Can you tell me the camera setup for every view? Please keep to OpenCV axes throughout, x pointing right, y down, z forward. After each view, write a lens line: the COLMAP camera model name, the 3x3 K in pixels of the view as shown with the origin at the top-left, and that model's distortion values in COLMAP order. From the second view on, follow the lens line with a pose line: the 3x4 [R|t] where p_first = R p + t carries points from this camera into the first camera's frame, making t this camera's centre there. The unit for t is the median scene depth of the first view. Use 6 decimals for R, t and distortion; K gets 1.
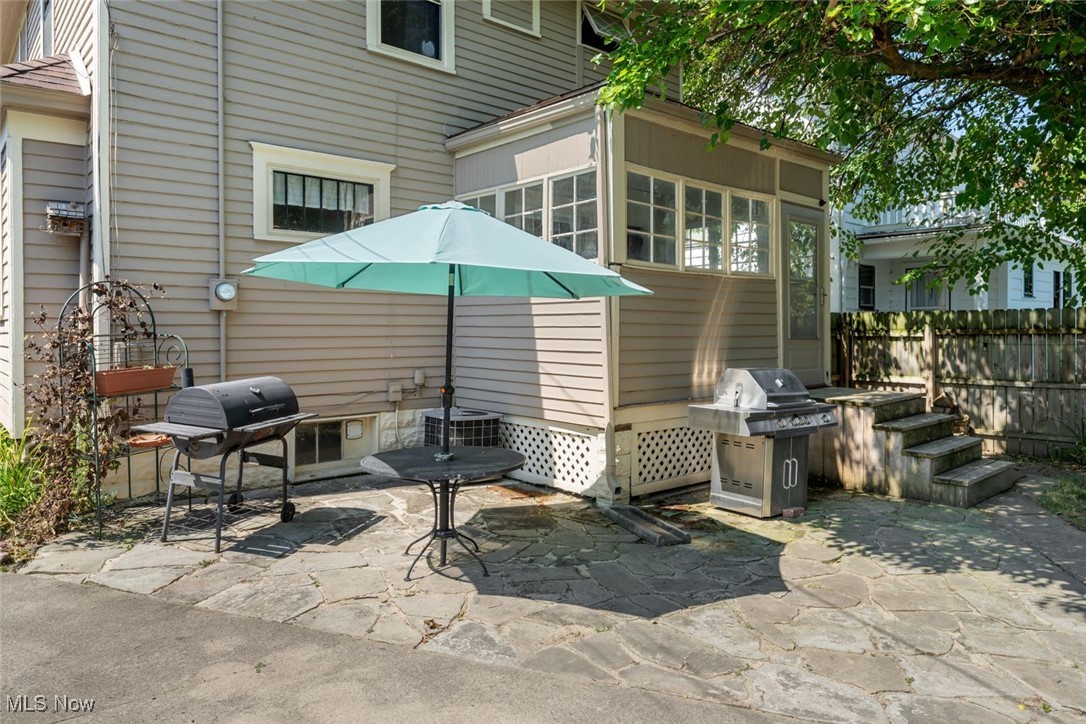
lens RADIAL K [[712.5, 0, 543.0], [0, 712.5, 362.0], [0, 0, 1]] dist [-0.007092, -0.001111]
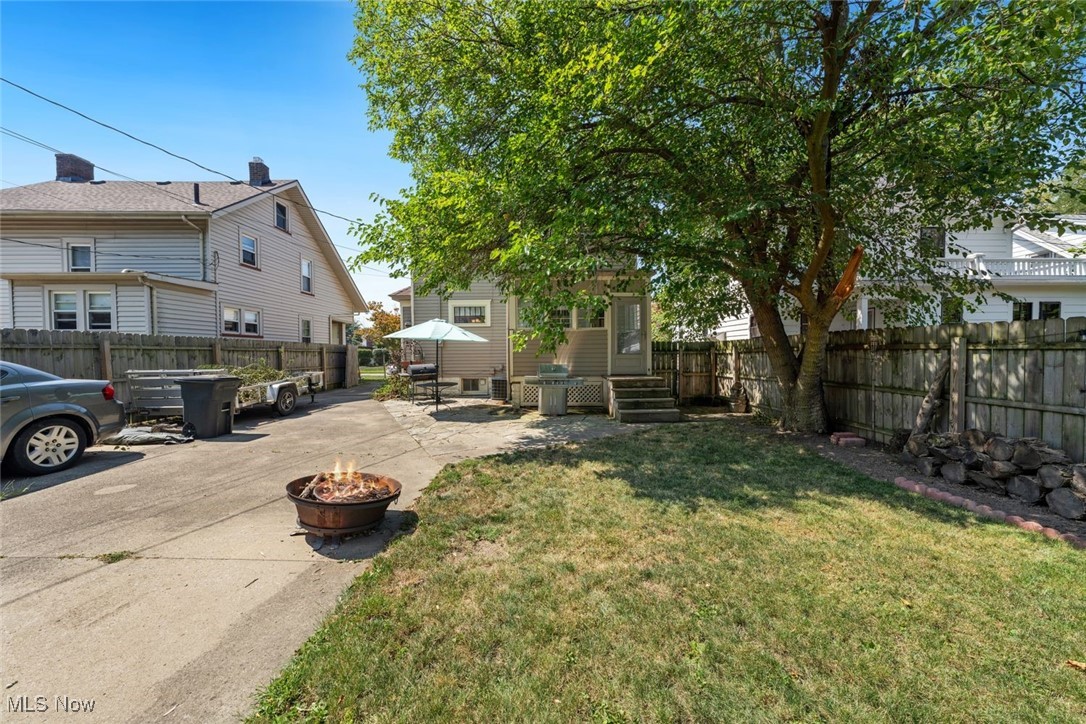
lens RADIAL K [[375.6, 0, 541.6], [0, 375.6, 359.6], [0, 0, 1]] dist [-0.012308, -0.000074]
pose [[0.776635, 0.008930, -0.629887, 0.833458], [-0.023730, 0.999605, -0.015088, 0.010056], [0.629503, 0.026665, 0.776540, -0.133507]]
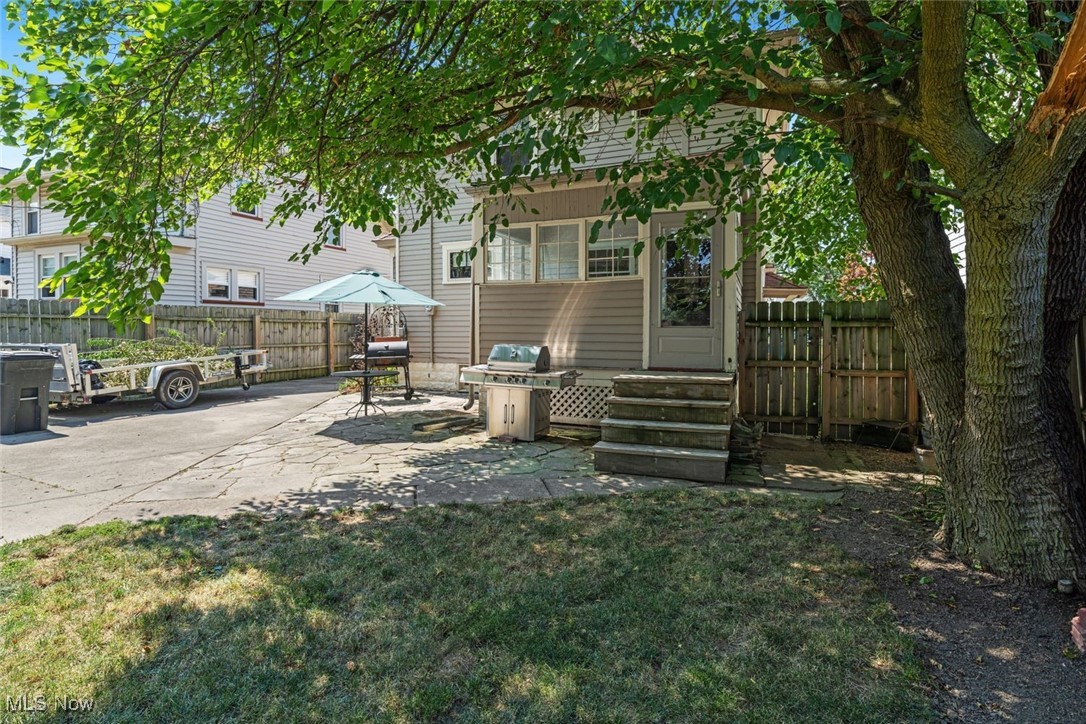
lens RADIAL K [[533.7, 0, 544.8], [0, 533.7, 329.9], [0, 0, 1]] dist [0.001300, 0.000105]
pose [[0.455257, 0.004413, -0.890349, 0.933625], [-0.039846, 0.999087, -0.015422, -0.005891], [0.889468, 0.042497, 0.455017, 0.358691]]
